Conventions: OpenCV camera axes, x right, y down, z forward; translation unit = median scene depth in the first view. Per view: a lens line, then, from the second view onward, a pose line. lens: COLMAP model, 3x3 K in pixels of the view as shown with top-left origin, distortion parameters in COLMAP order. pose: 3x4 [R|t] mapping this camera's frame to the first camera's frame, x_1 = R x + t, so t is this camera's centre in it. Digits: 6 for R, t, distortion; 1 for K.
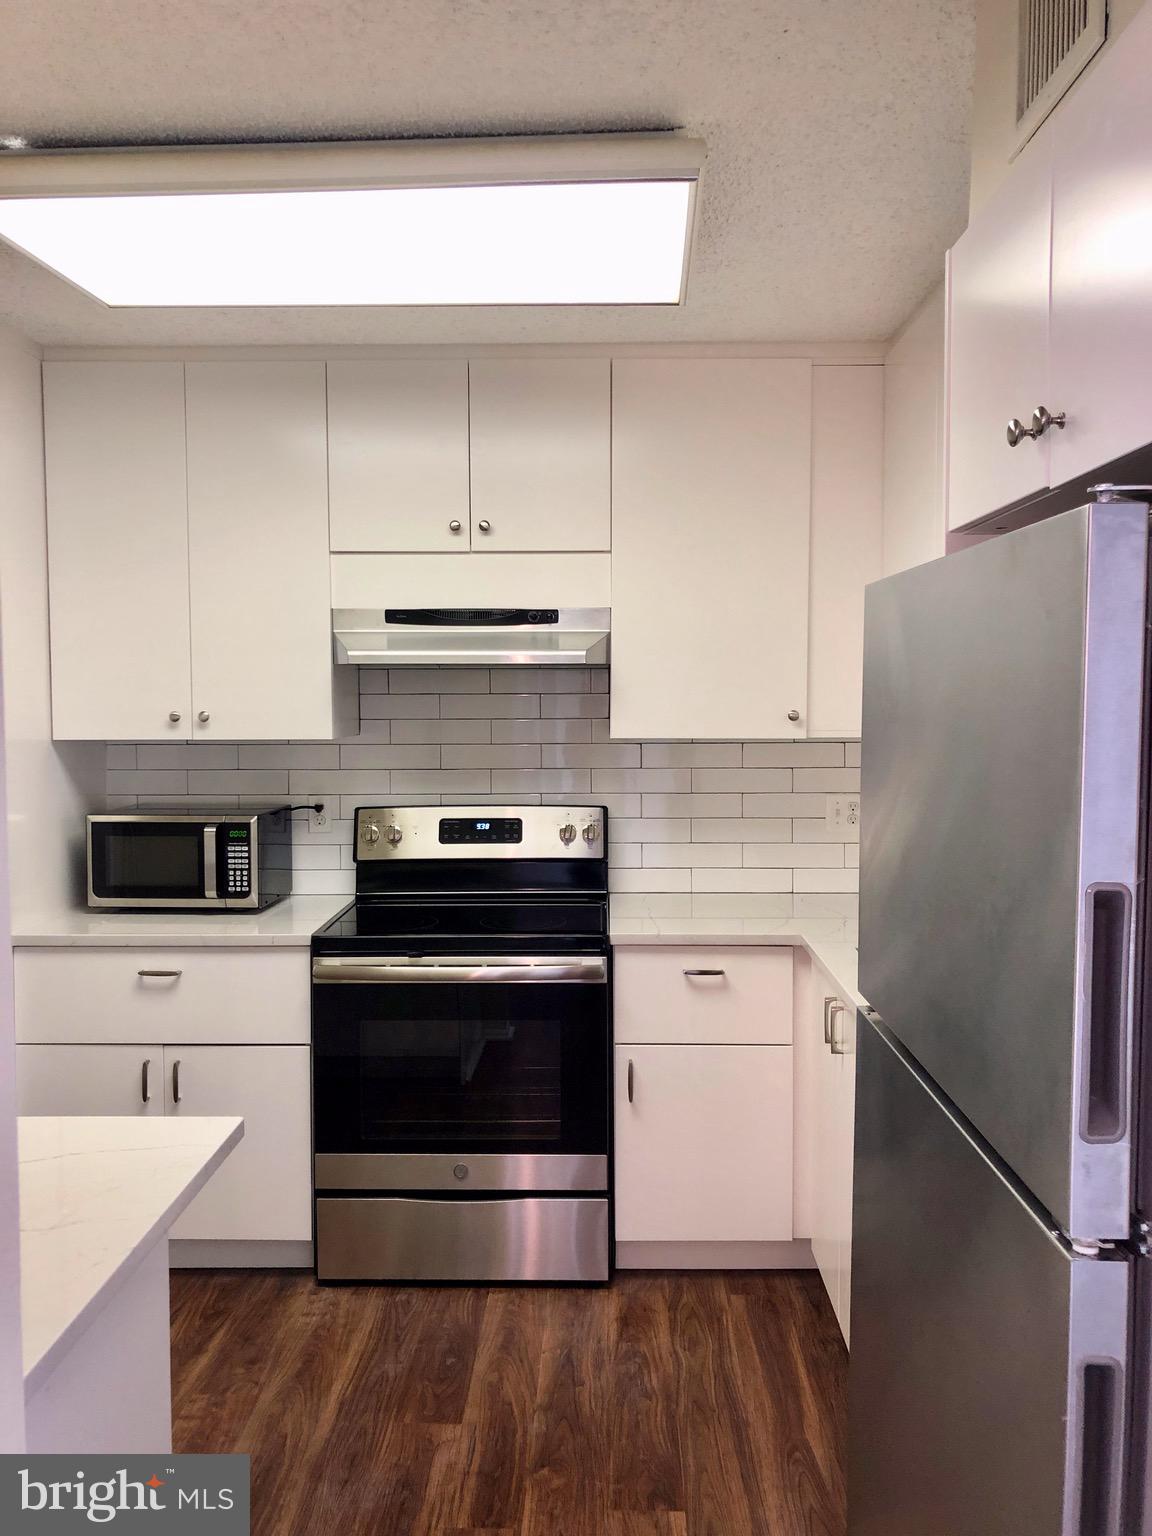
lens RADIAL K [[1249.3, 0, 555.0], [0, 1249.3, 757.2], [0, 0, 1]] dist [0.109674, -0.180756]
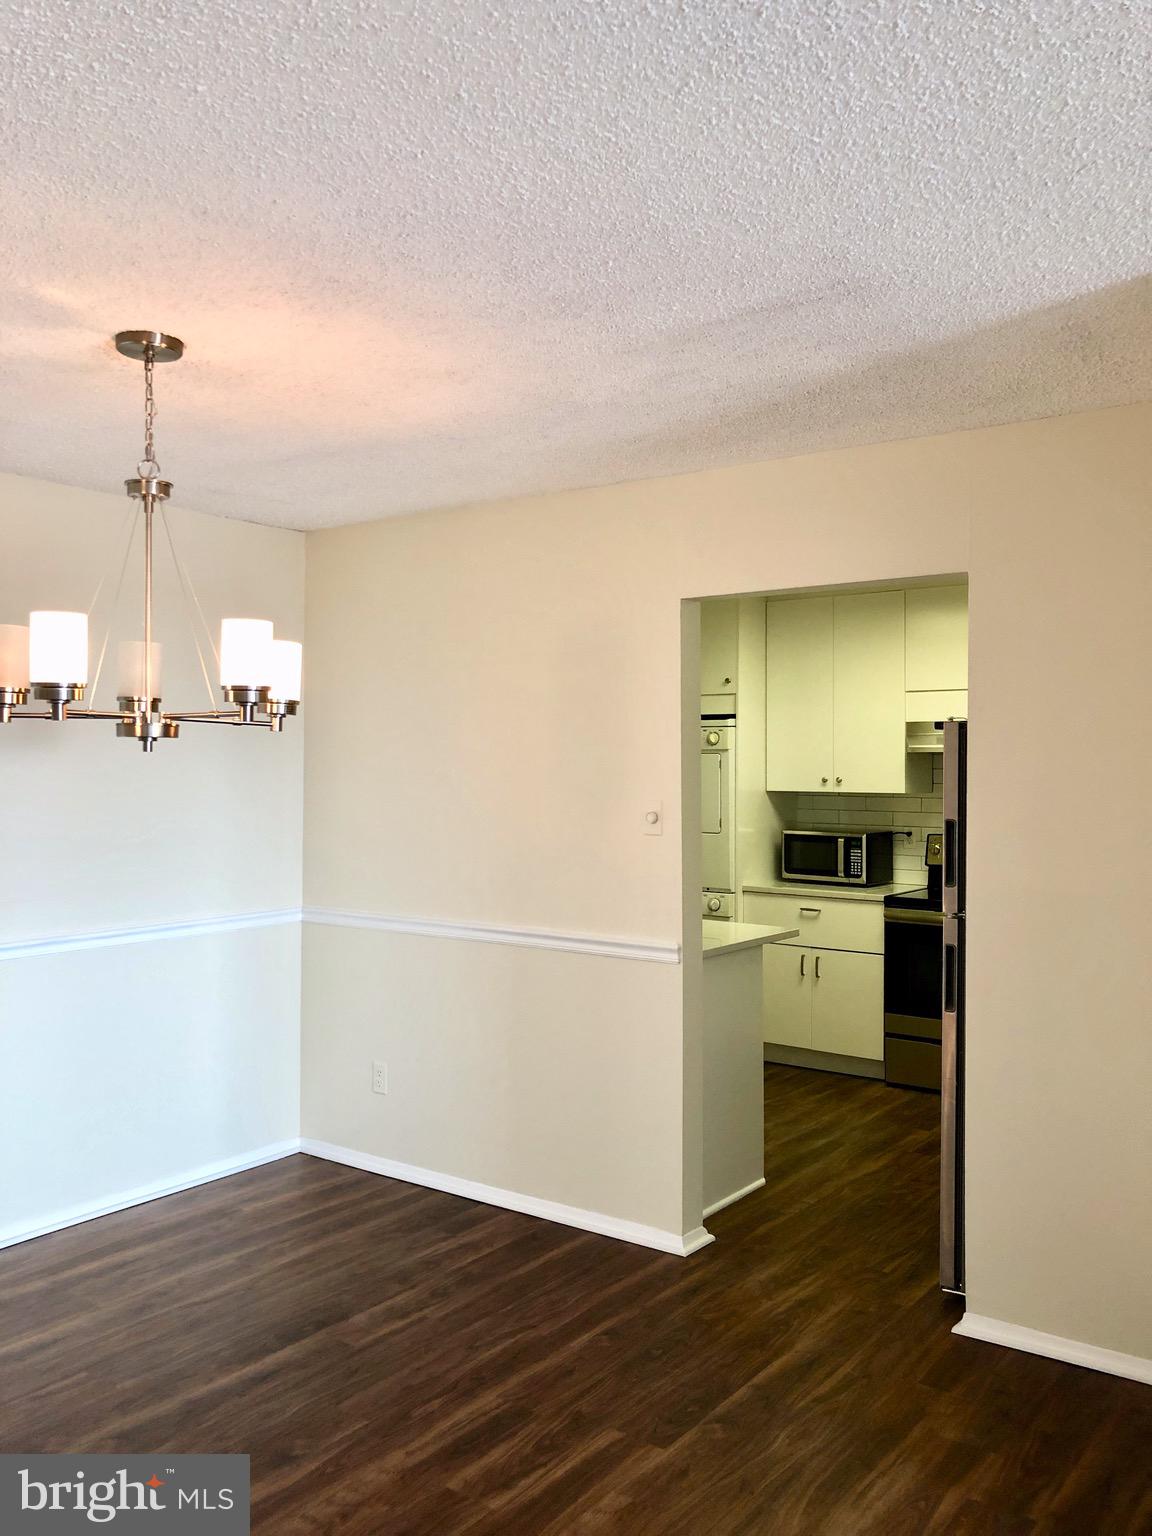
lens RADIAL K [[1249.3, 0, 555.0], [0, 1249.3, 757.2], [0, 0, 1]] dist [0.109674, -0.180756]
pose [[0.817306, 0.005552, -0.576177, 0.451726], [-0.039491, 0.998142, -0.046399, 0.037770], [0.574849, 0.060676, 0.816007, -0.773873]]
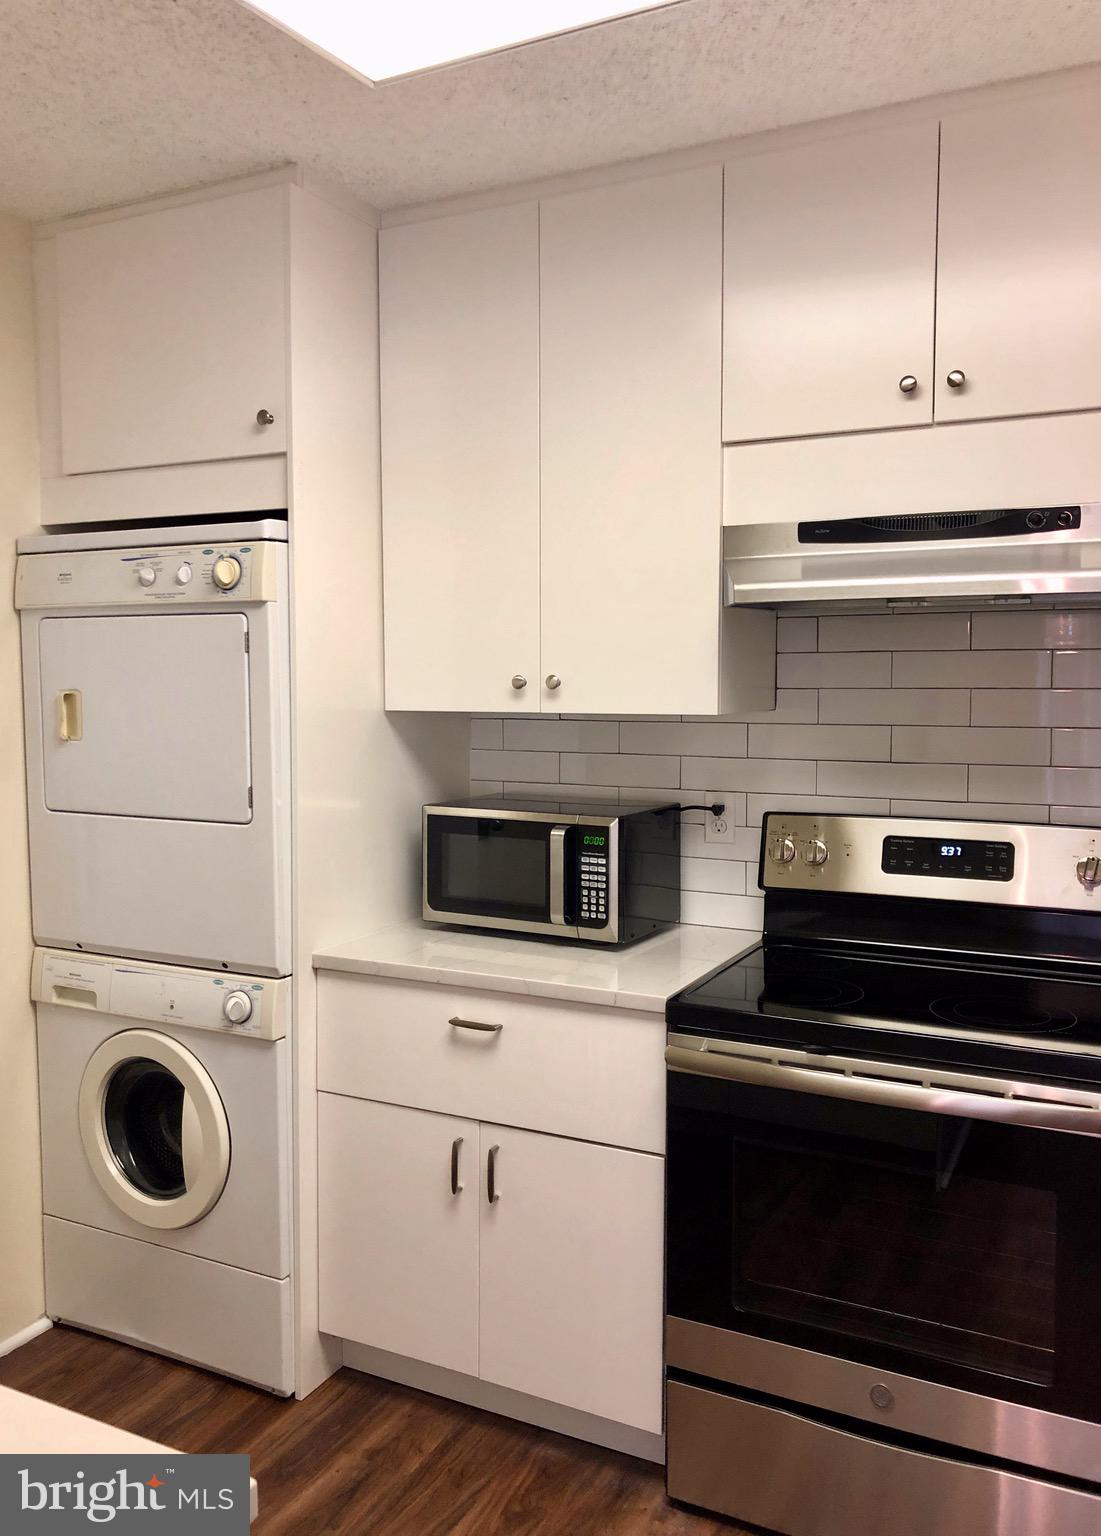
lens RADIAL K [[1202.9, 0, 546.4], [0, 1202.9, 741.5], [0, 0, 1]] dist [0.096802, -0.198989]
pose [[0.905947, 0.026140, -0.422583, 0.019507], [-0.027511, 0.999617, 0.002856, 0.001590], [0.422496, 0.009038, 0.906320, 0.347146]]
